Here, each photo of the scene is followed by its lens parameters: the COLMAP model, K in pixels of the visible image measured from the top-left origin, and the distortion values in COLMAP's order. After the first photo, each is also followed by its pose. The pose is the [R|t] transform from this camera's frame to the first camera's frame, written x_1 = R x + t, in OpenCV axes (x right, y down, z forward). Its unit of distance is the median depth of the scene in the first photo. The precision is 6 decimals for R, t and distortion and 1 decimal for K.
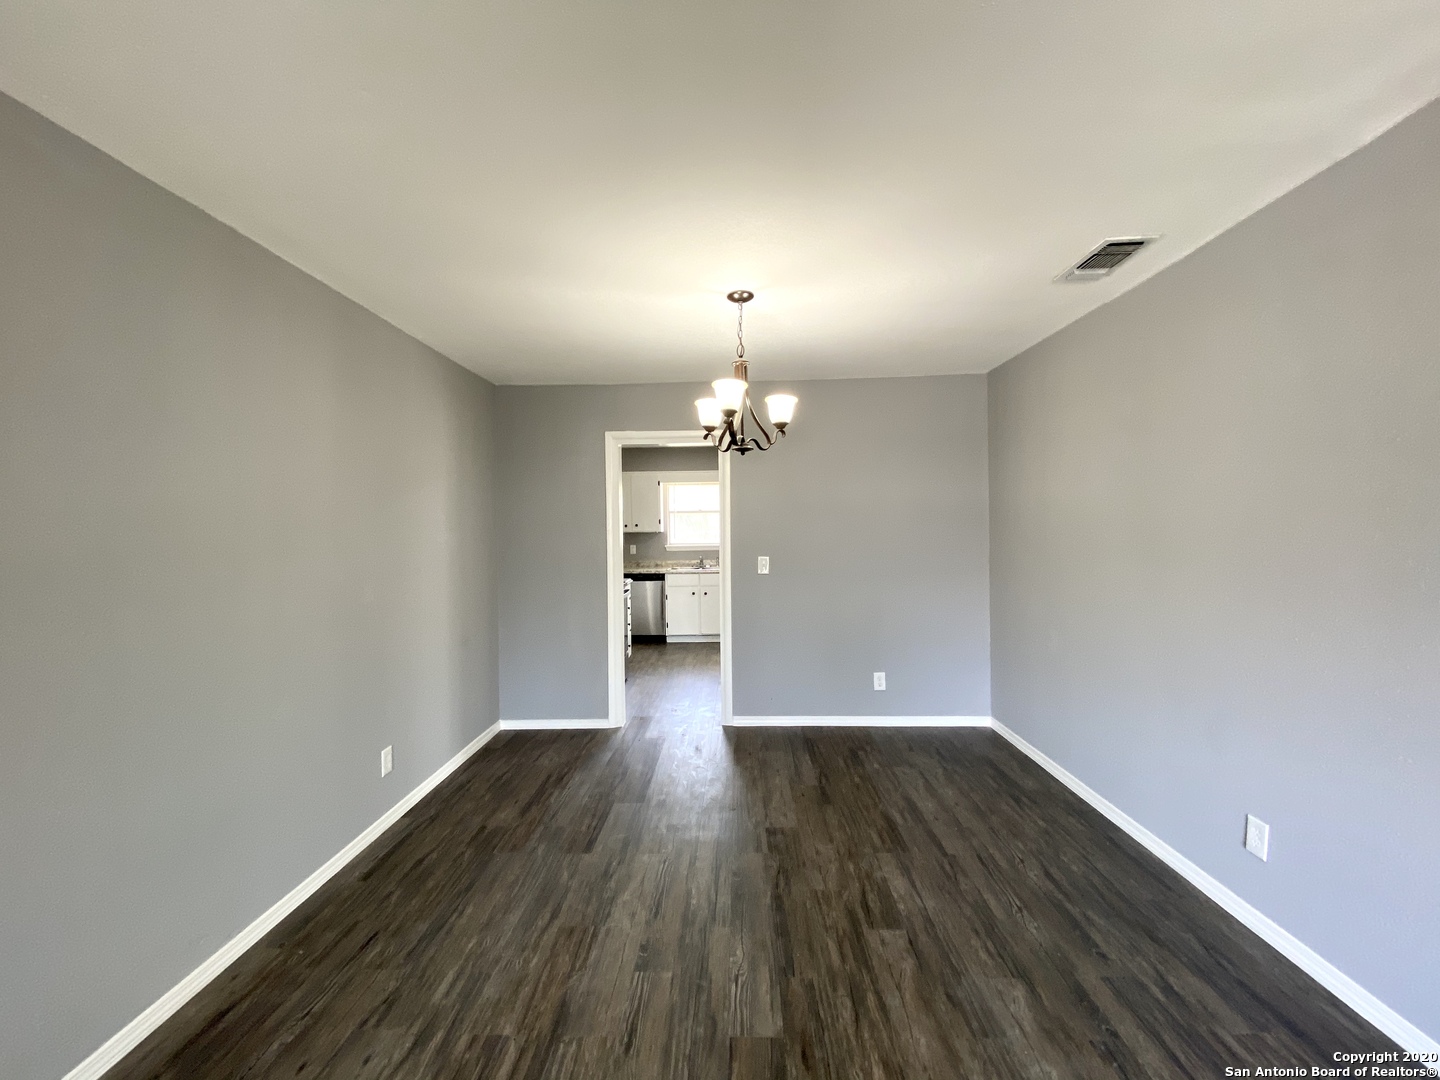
lens RADIAL K [[588.2, 0, 711.5], [0, 588.2, 530.4], [0, 0, 1]] dist [0.018958, -0.018572]
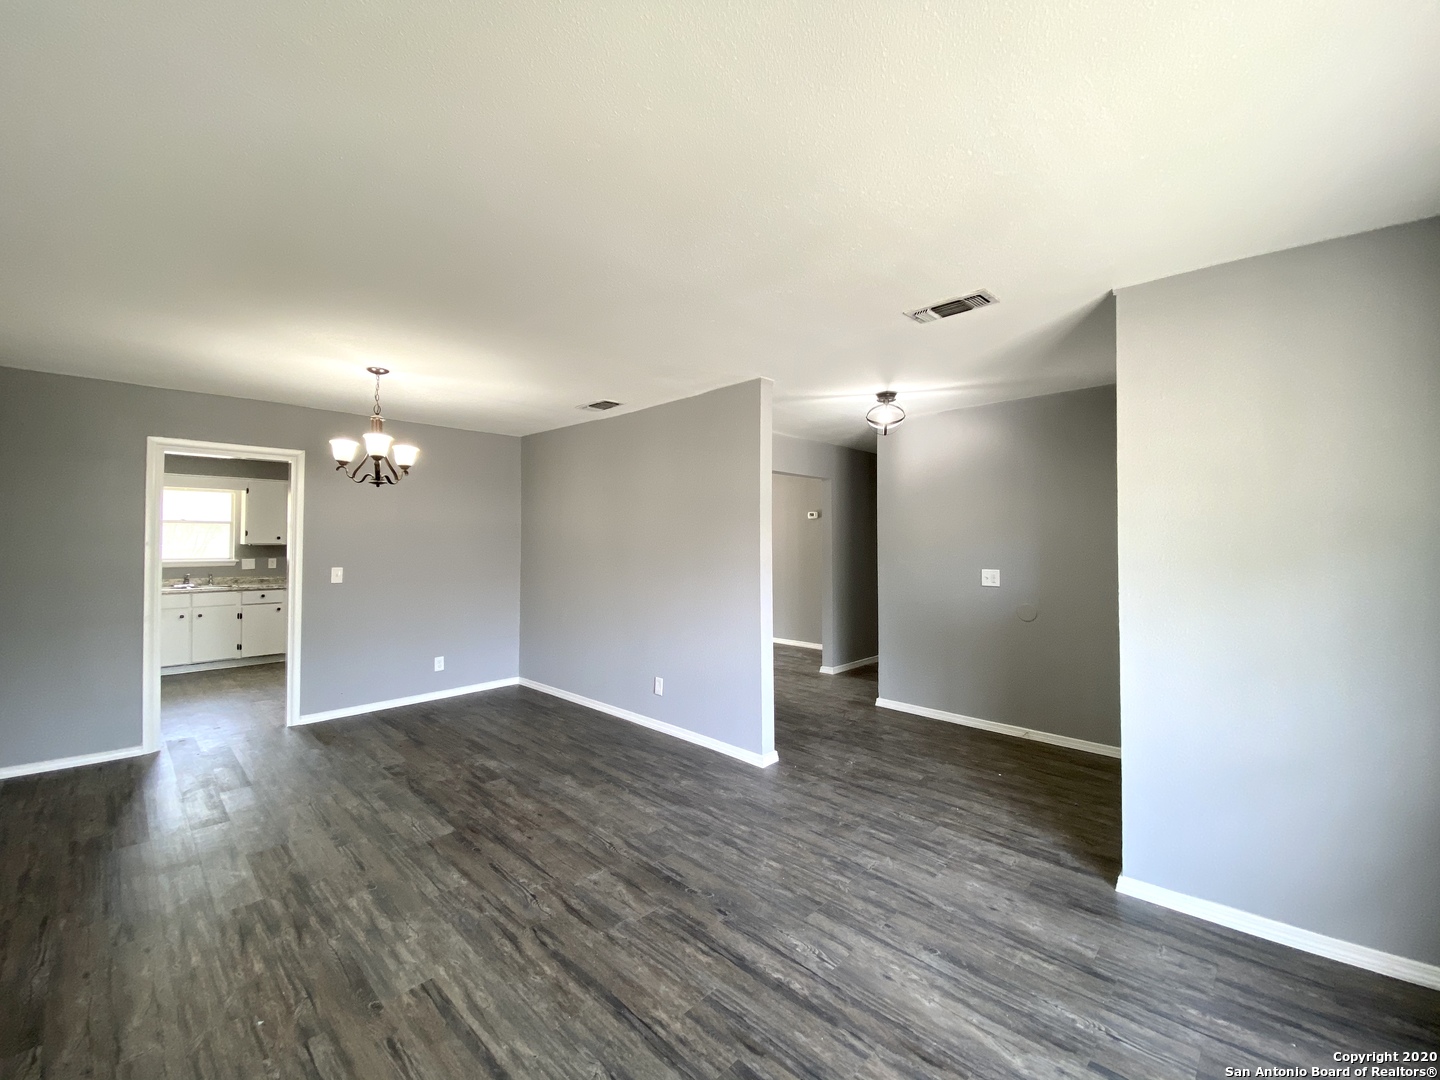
lens RADIAL K [[588.2, 0, 711.5], [0, 588.2, 530.4], [0, 0, 1]] dist [0.018958, -0.018572]
pose [[0.669956, 0.028316, 0.741860, -0.442593], [-0.005564, 0.999436, -0.033123, 0.011988], [-0.742380, 0.018063, 0.669736, -0.477807]]
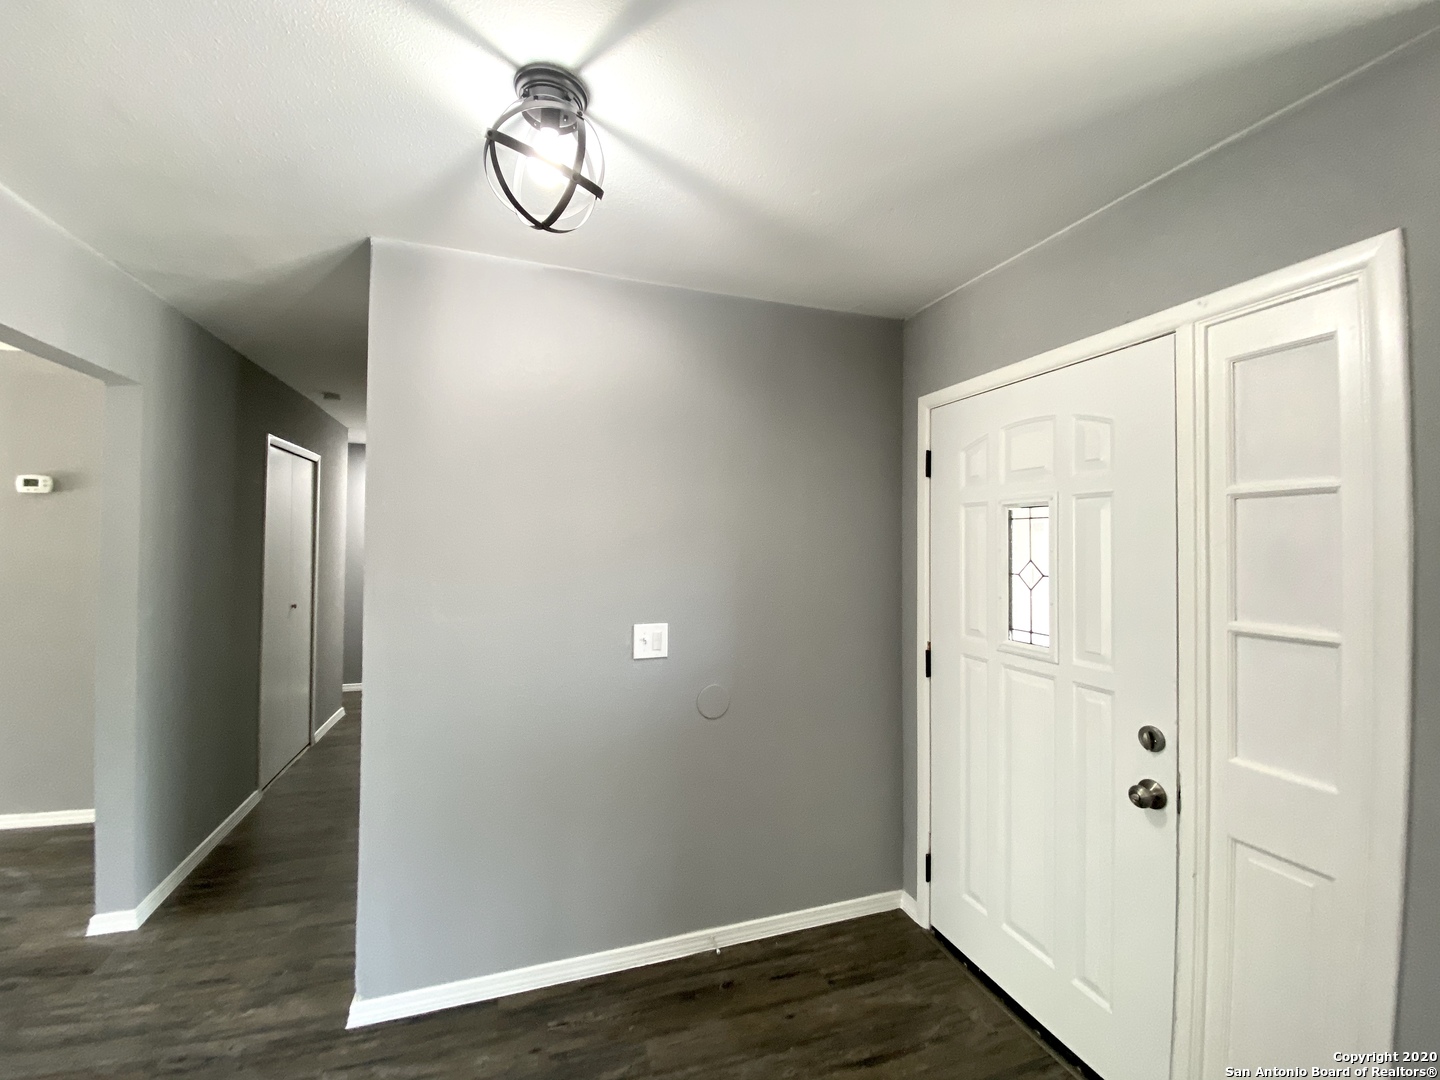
lens RADIAL K [[584.4, 0, 720.0], [0, 584.4, 531.2], [0, 0, 1]] dist [0.037798, -0.029221]
pose [[-0.357530, 0.021326, 0.933658, 0.560681], [0.003210, 0.999761, -0.021606, -0.048196], [-0.933896, -0.004728, -0.357513, 0.274434]]
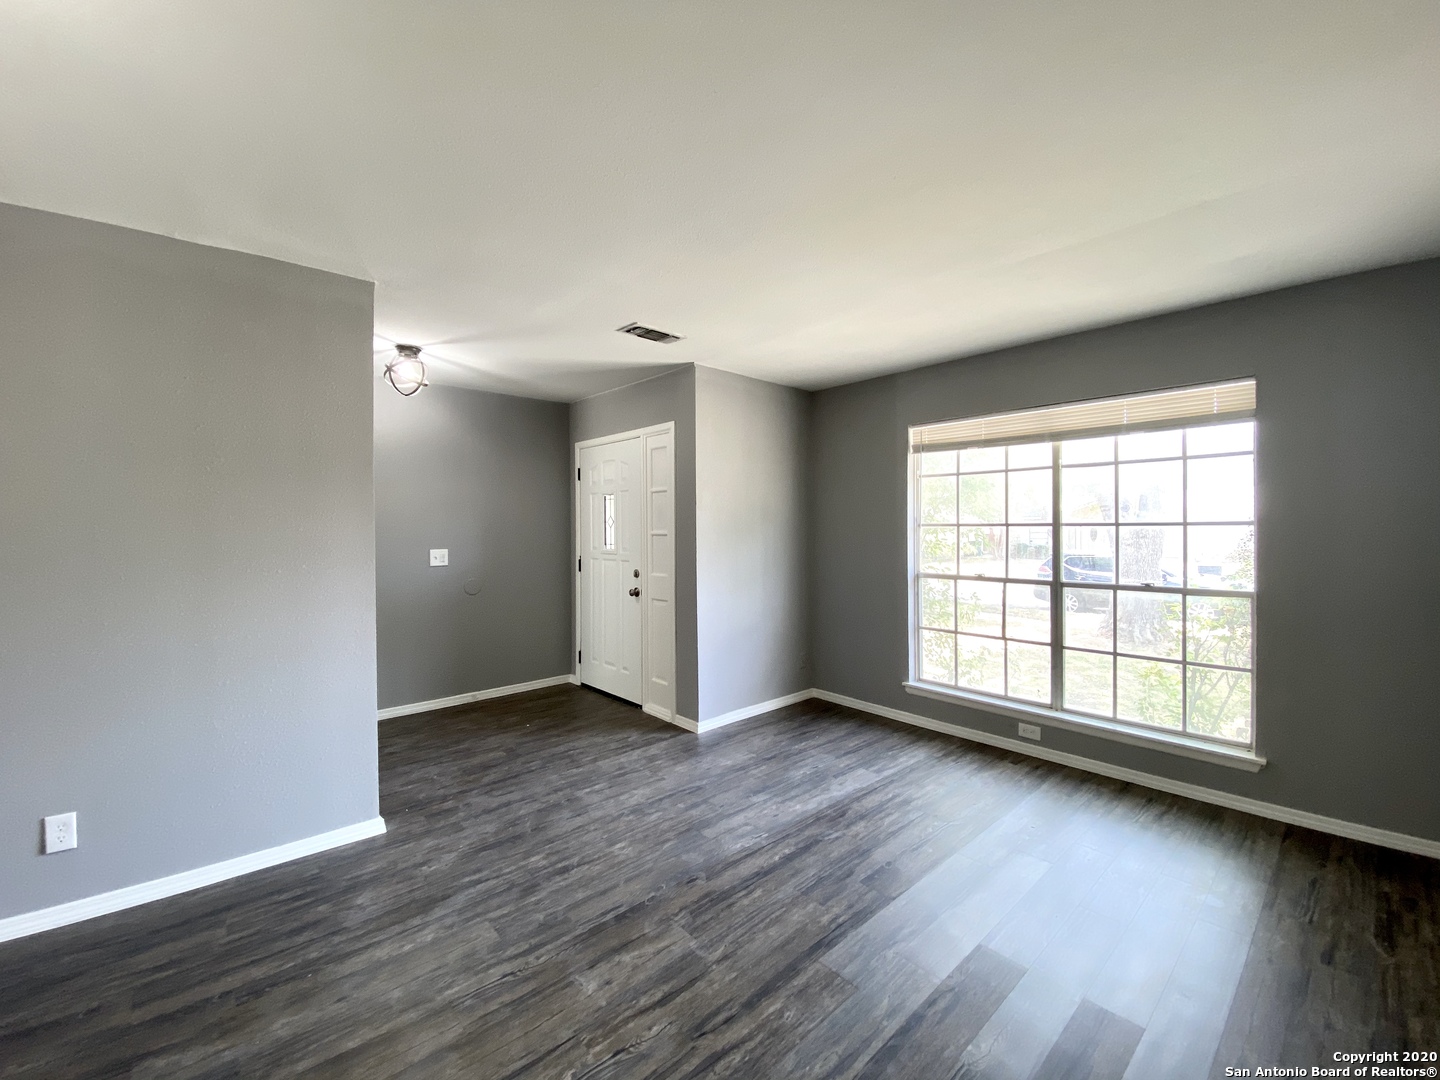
lens RADIAL K [[584.4, 0, 720.0], [0, 584.4, 531.2], [0, 0, 1]] dist [0.037798, -0.029221]
pose [[-0.692344, 0.010374, 0.721493, -0.441979], [0.019638, 0.999797, 0.004469, 0.019224], [-0.721300, 0.017263, -0.692407, 0.667607]]
